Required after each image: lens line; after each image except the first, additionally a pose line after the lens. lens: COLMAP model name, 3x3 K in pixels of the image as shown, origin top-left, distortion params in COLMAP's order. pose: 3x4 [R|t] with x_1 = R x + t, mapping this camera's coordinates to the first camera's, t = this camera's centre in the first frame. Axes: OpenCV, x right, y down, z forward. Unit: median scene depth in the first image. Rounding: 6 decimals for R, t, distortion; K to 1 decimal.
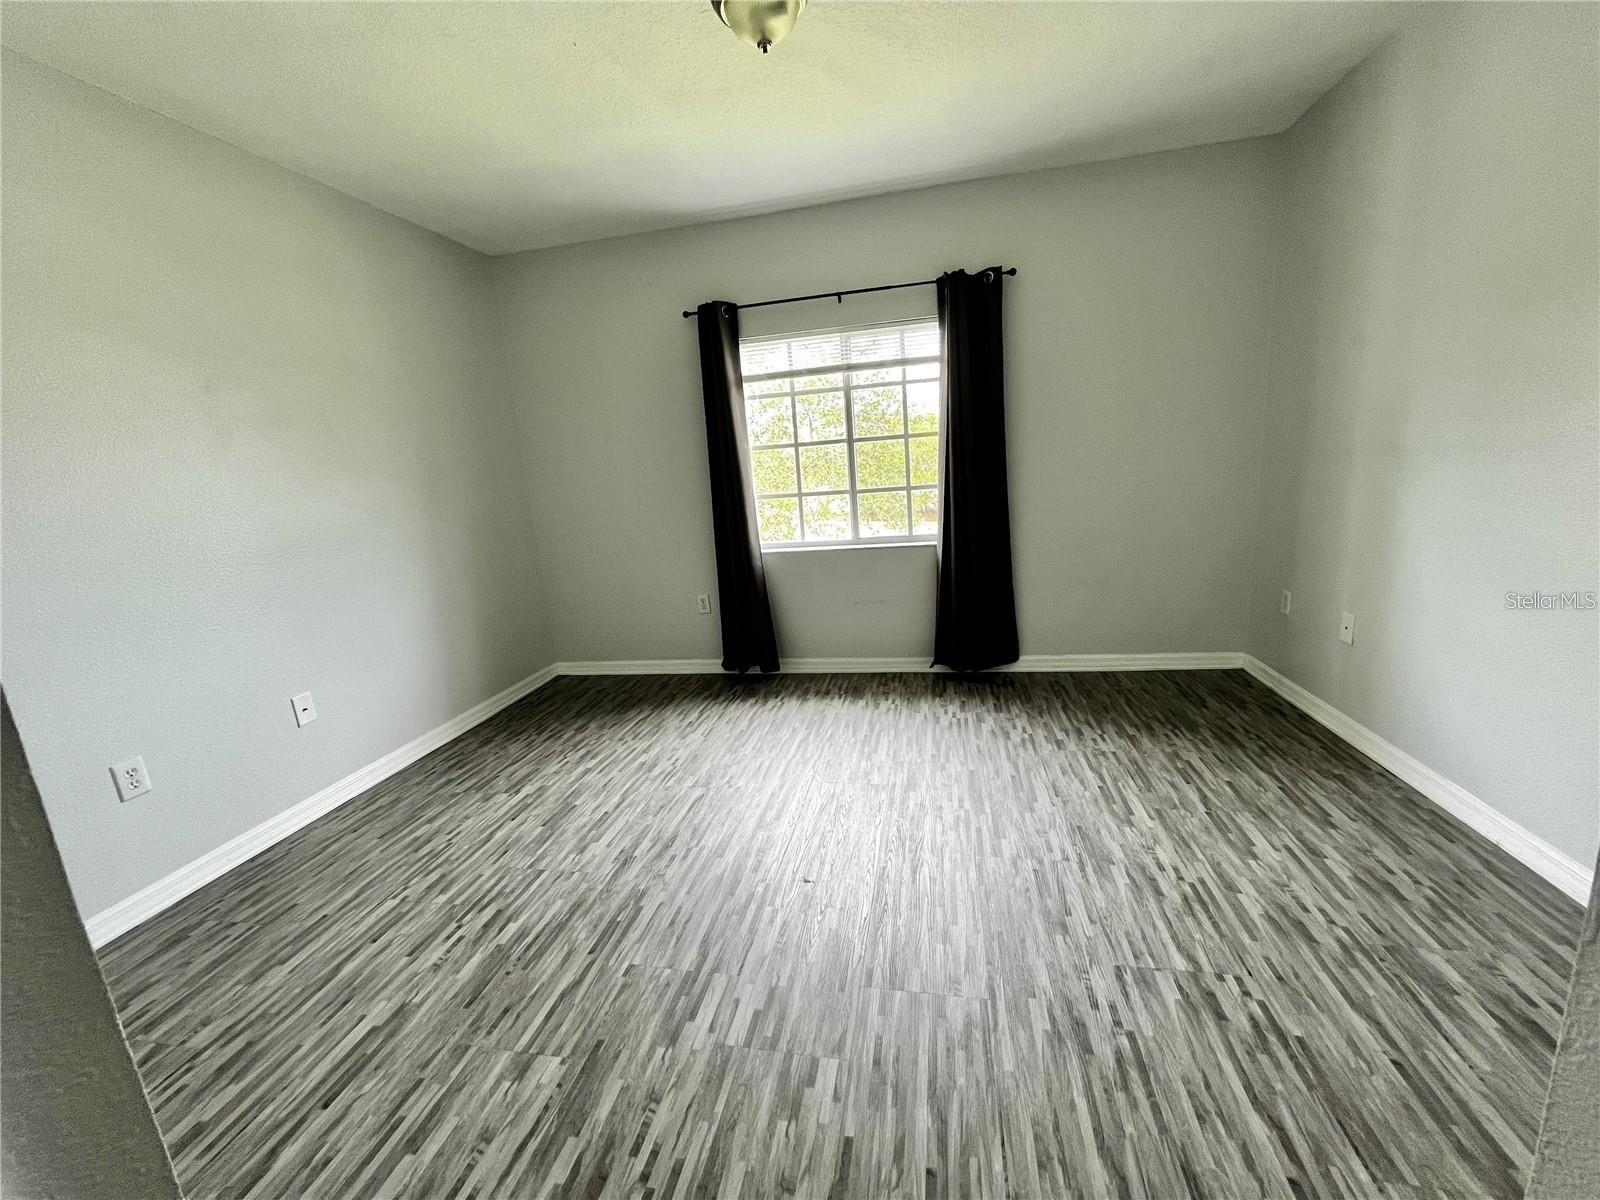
lens RADIAL K [[645.2, 0, 799.7], [0, 645.2, 602.6], [0, 0, 1]] dist [-0.003104, 0.000682]
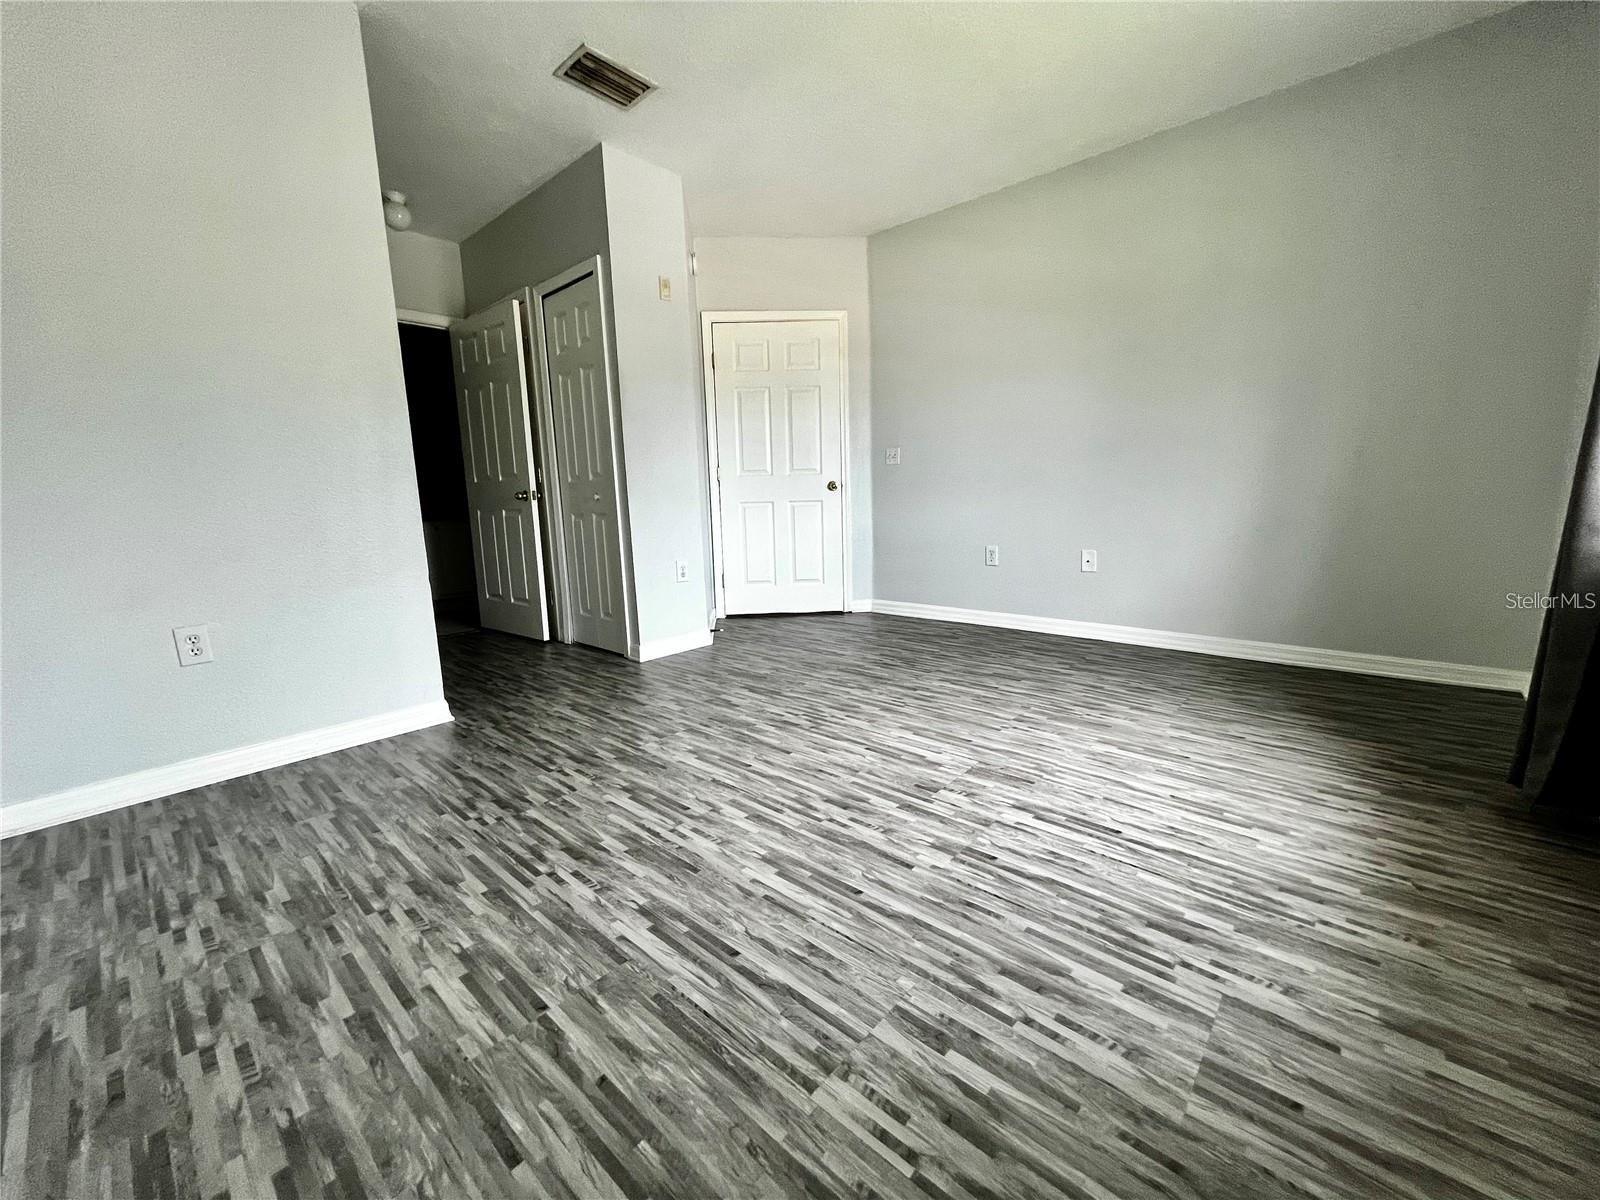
lens RADIAL K [[645.2, 0, 802.9], [0, 645.2, 600.1], [0, 0, 1]] dist [-0.003104, 0.000682]
pose [[-0.500175, 0.228736, -0.835167, 0.714286], [-0.120297, 0.936773, 0.328609, -0.137250], [0.857527, 0.264830, -0.441035, 1.064601]]
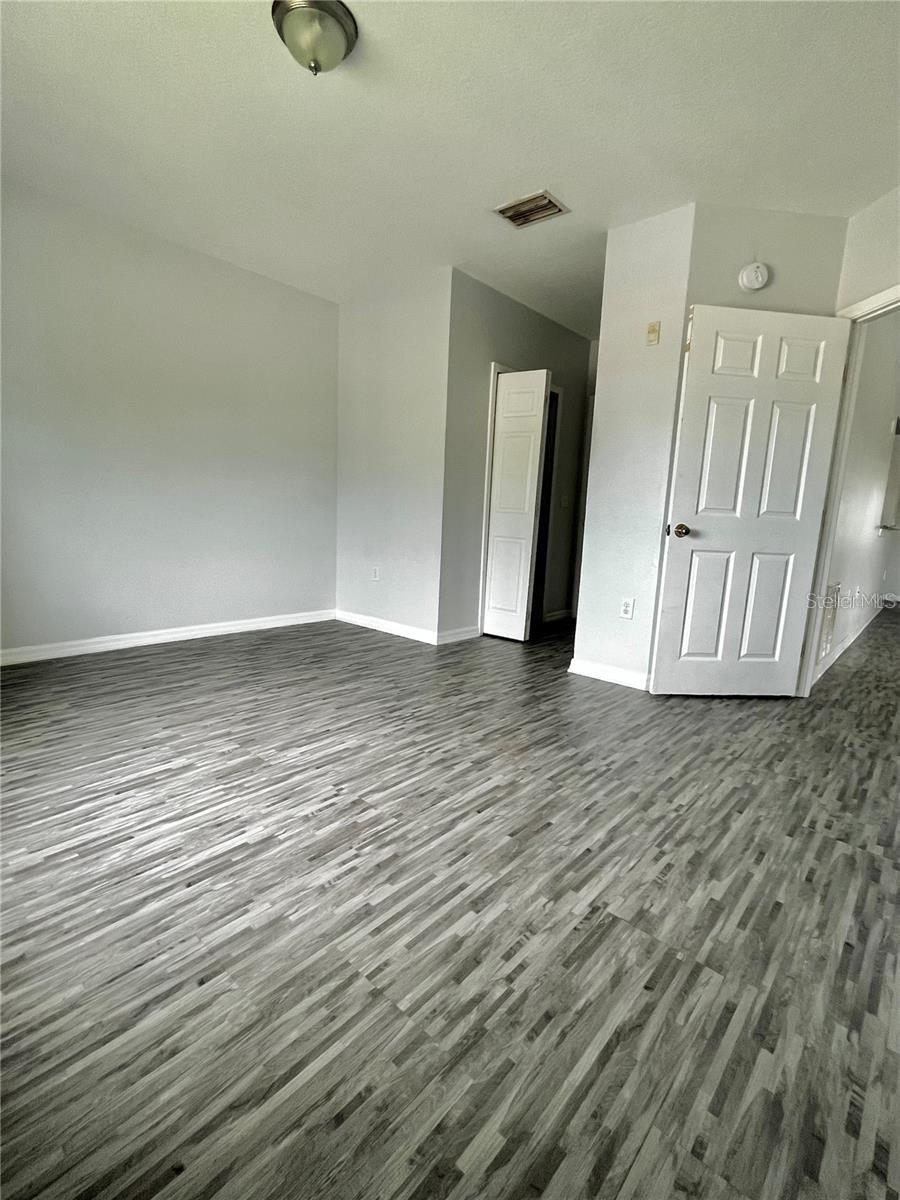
lens RADIAL K [[551.3, 0, 453.7], [0, 551.3, 605.4], [0, 0, 1]] dist [-0.001484, -0.000118]
pose [[-0.864923, -0.045965, 0.499796, -0.565562], [0.129505, 0.941639, 0.310716, -0.143629], [-0.484909, 0.333471, -0.808492, 1.376836]]
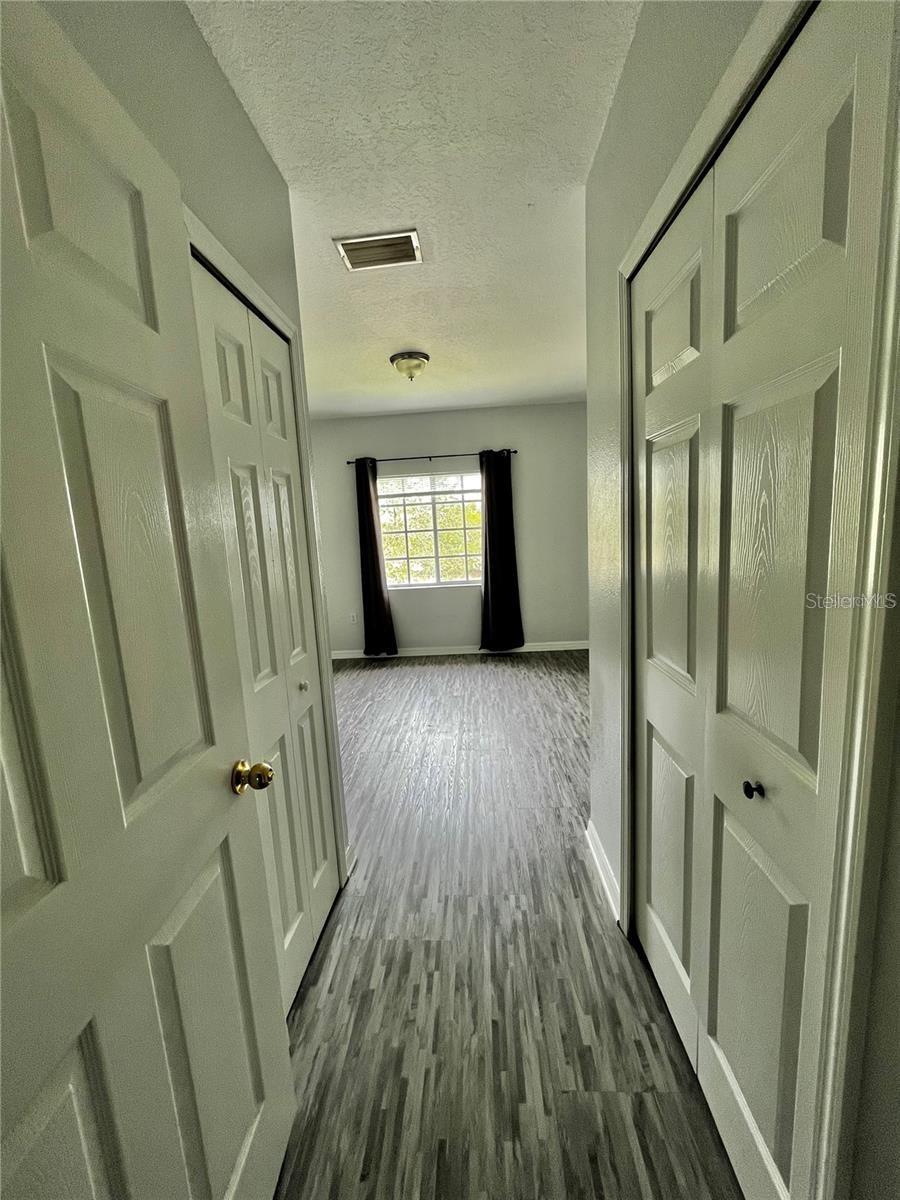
lens RADIAL K [[483.9, 0, 447.1], [0, 483.9, 608.8], [0, 0, 1]] dist [-0.003104, 0.000682]
pose [[0.989506, -0.003685, 0.144448, -0.127546], [0.012658, 0.998042, -0.061249, 0.090051], [-0.143939, 0.062435, 0.987615, -0.535781]]
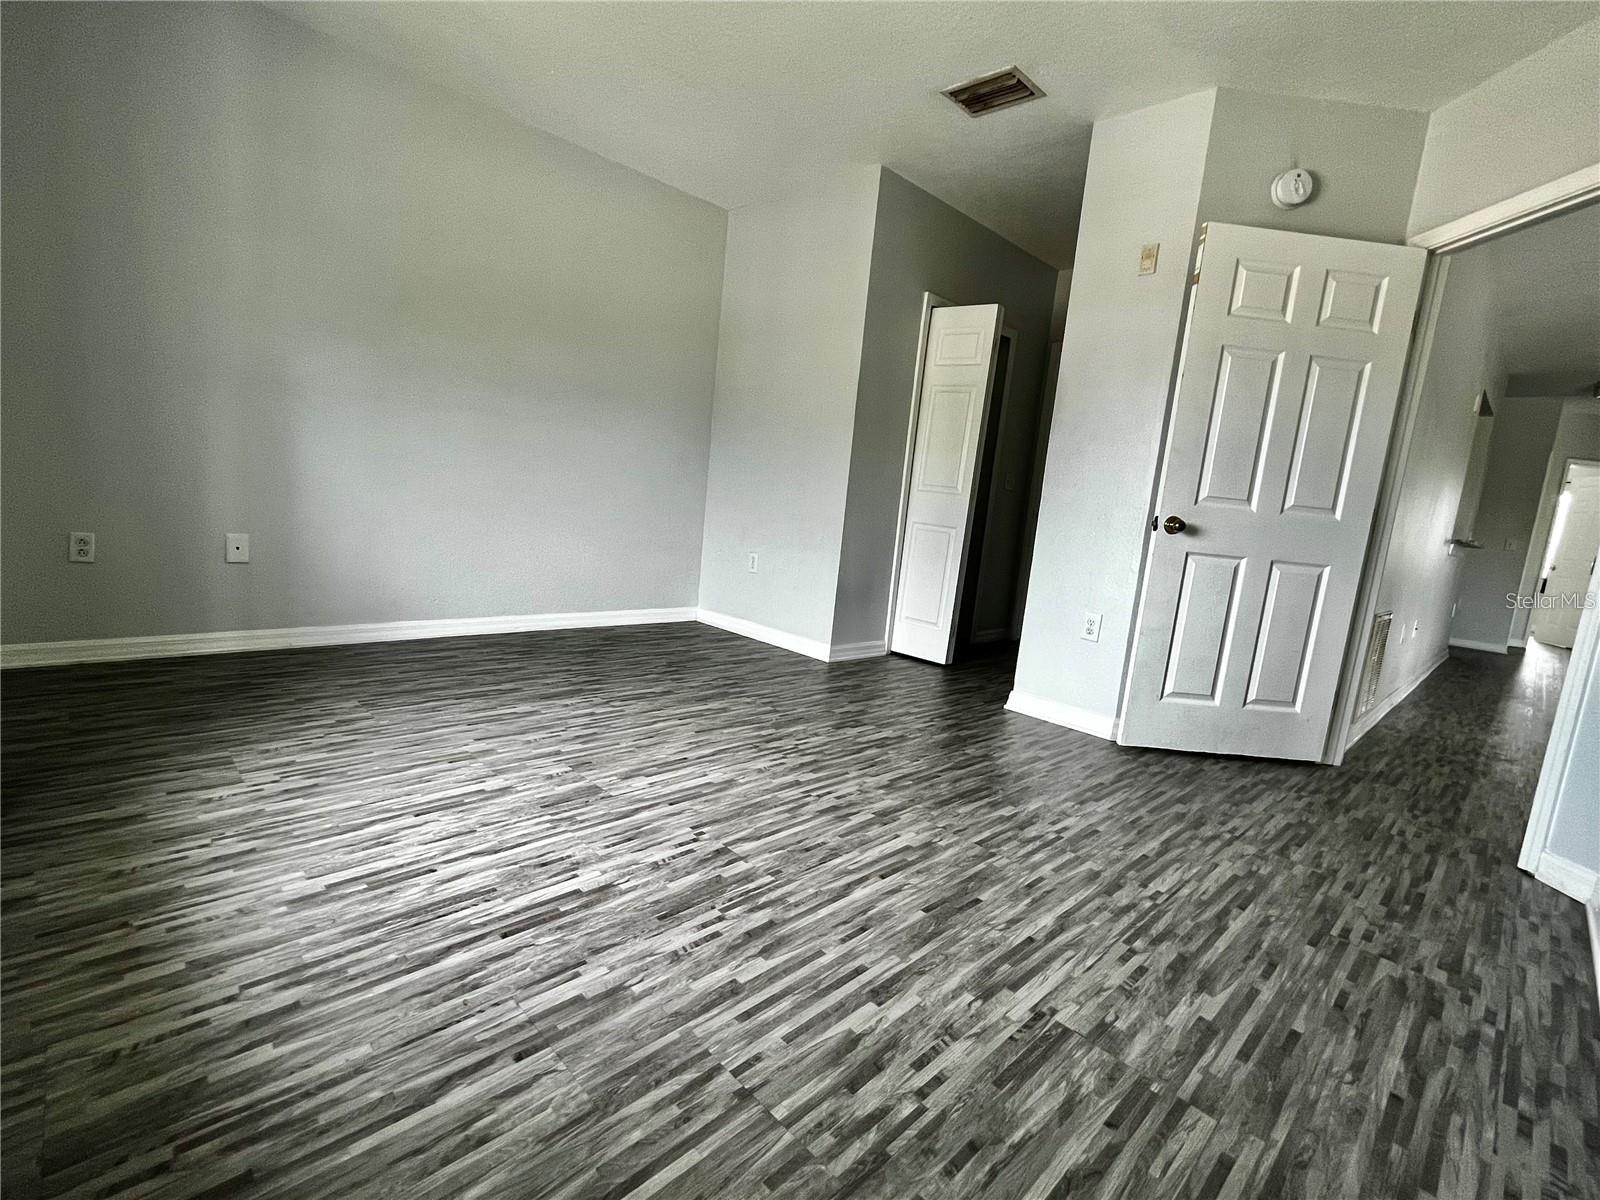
lens RADIAL K [[735.1, 0, 804.3], [0, 735.1, 602.3], [0, 0, 1]] dist [-0.001484, -0.000118]
pose [[-0.830957, -0.087529, 0.549408, -0.554850], [0.087259, 0.954818, 0.284093, -0.130048], [-0.549451, 0.284010, -0.785775, 1.396843]]
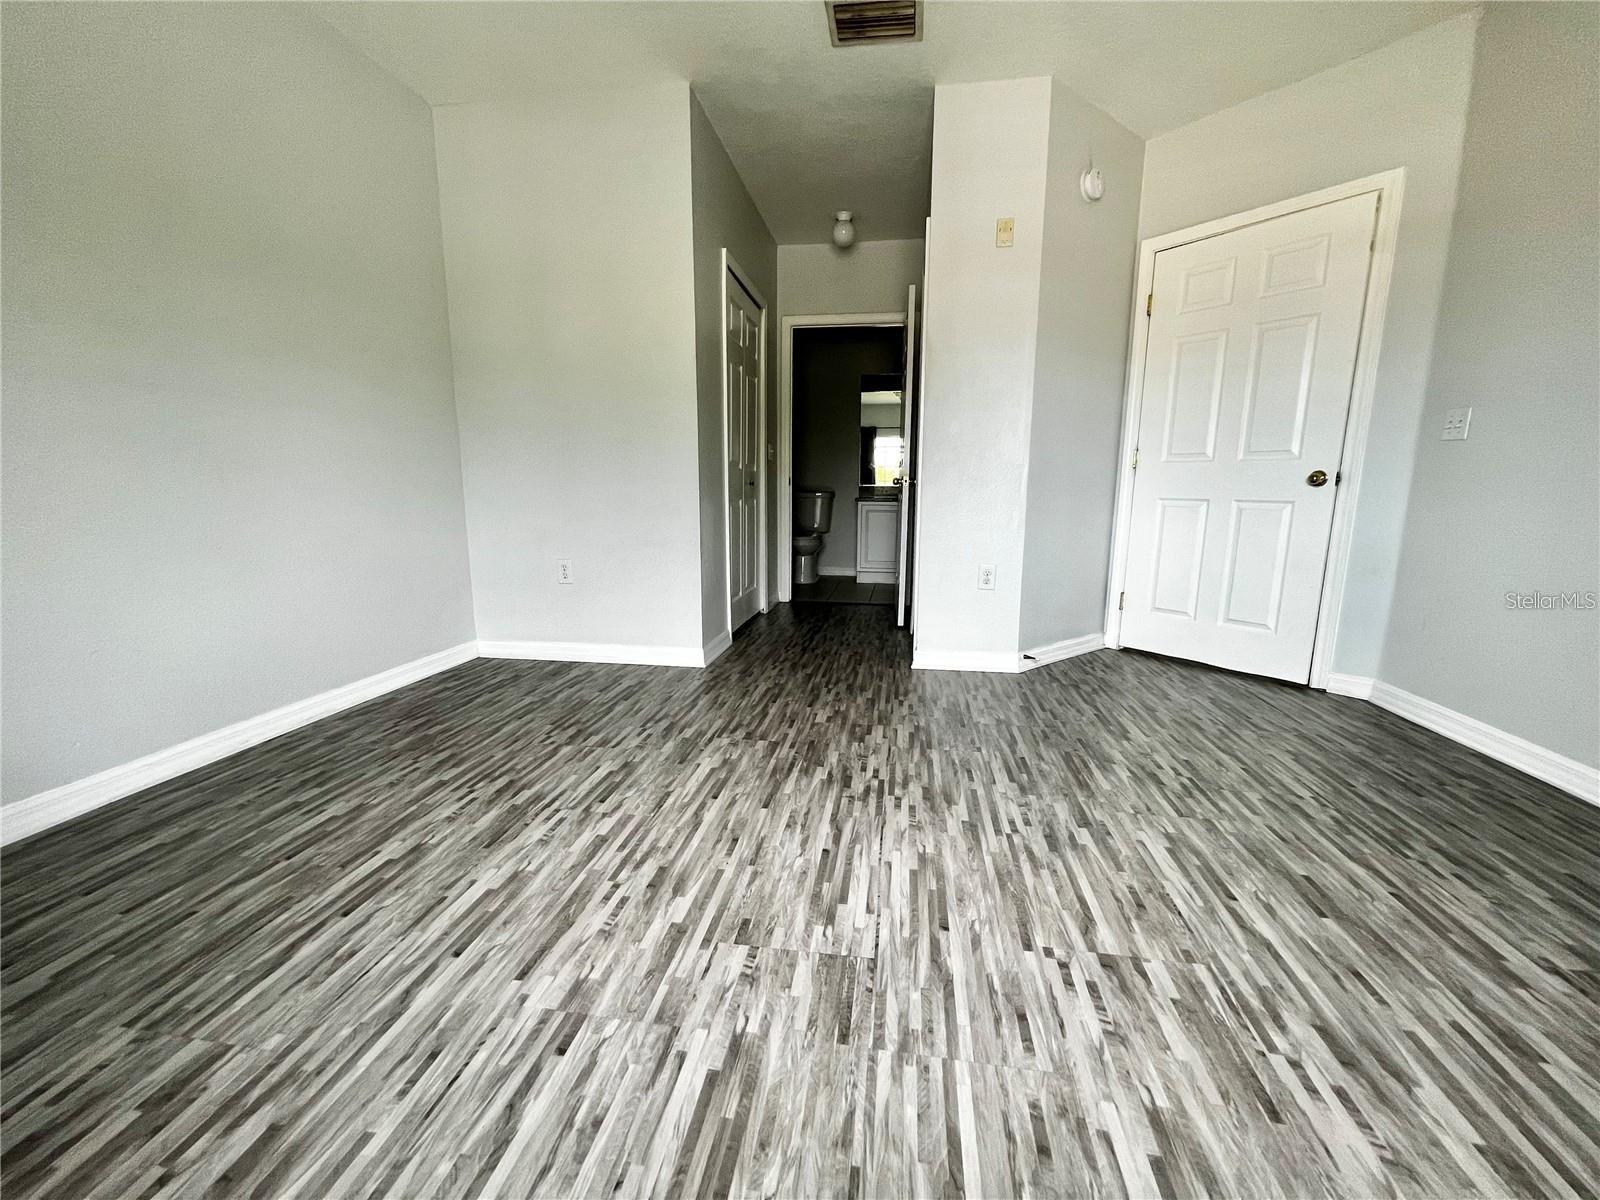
lens RADIAL K [[645.2, 0, 802.7], [0, 645.2, 599.6], [0, 0, 1]] dist [-0.003104, 0.000682]
pose [[-0.996431, 0.078075, -0.032097, 0.062675], [0.059790, 0.921162, 0.384559, -0.135962], [0.059591, 0.381268, -0.922542, 1.271242]]
